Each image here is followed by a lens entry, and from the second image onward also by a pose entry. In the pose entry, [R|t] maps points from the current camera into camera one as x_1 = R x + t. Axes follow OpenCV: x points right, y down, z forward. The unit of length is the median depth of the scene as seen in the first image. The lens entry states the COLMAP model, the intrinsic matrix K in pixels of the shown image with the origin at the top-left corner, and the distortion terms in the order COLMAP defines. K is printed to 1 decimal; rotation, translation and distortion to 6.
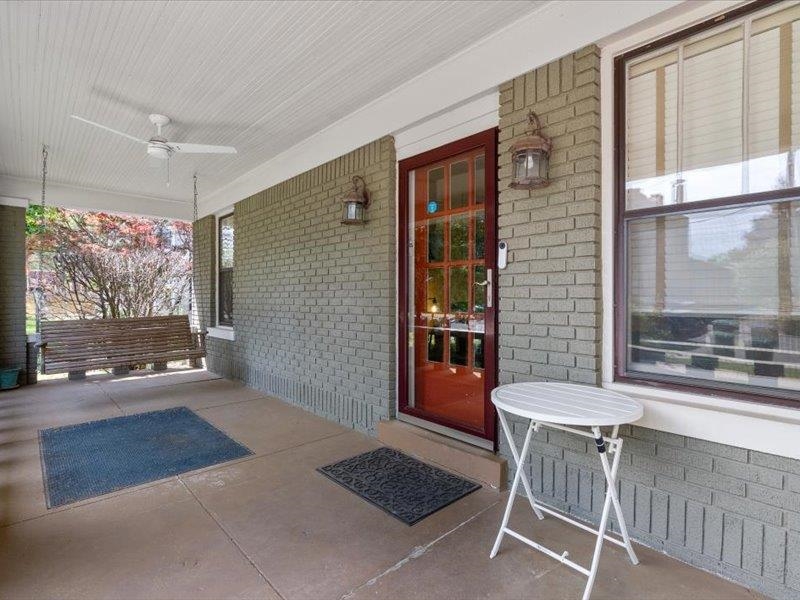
lens RADIAL K [[407.9, 0, 400.7], [0, 407.9, 296.8], [0, 0, 1]] dist [-0.002949, 0.002354]
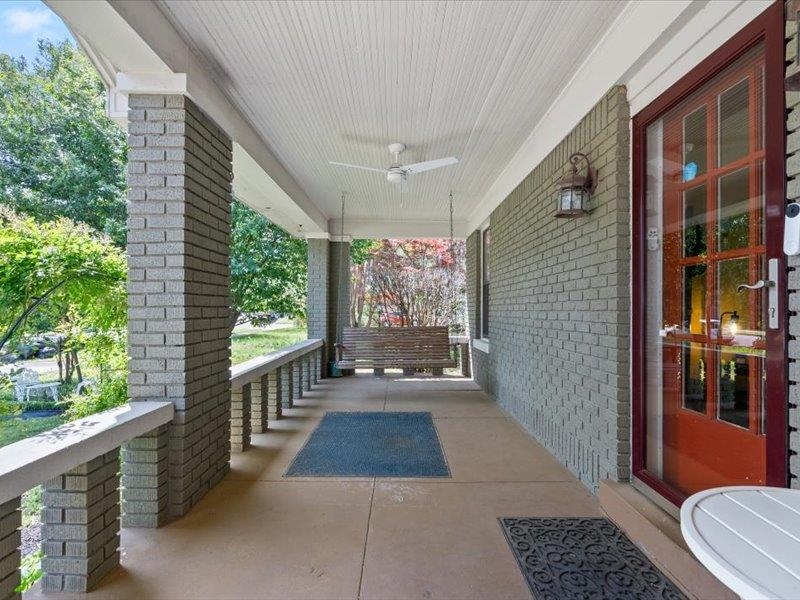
lens RADIAL K [[407.9, 0, 399.8], [0, 407.9, 305.2], [0, 0, 1]] dist [-0.002949, 0.002354]
pose [[0.739201, -0.001795, -0.673483, 0.161816], [-0.006560, 0.999930, -0.009865, 0.001617], [0.673453, 0.011710, 0.739137, 0.201045]]
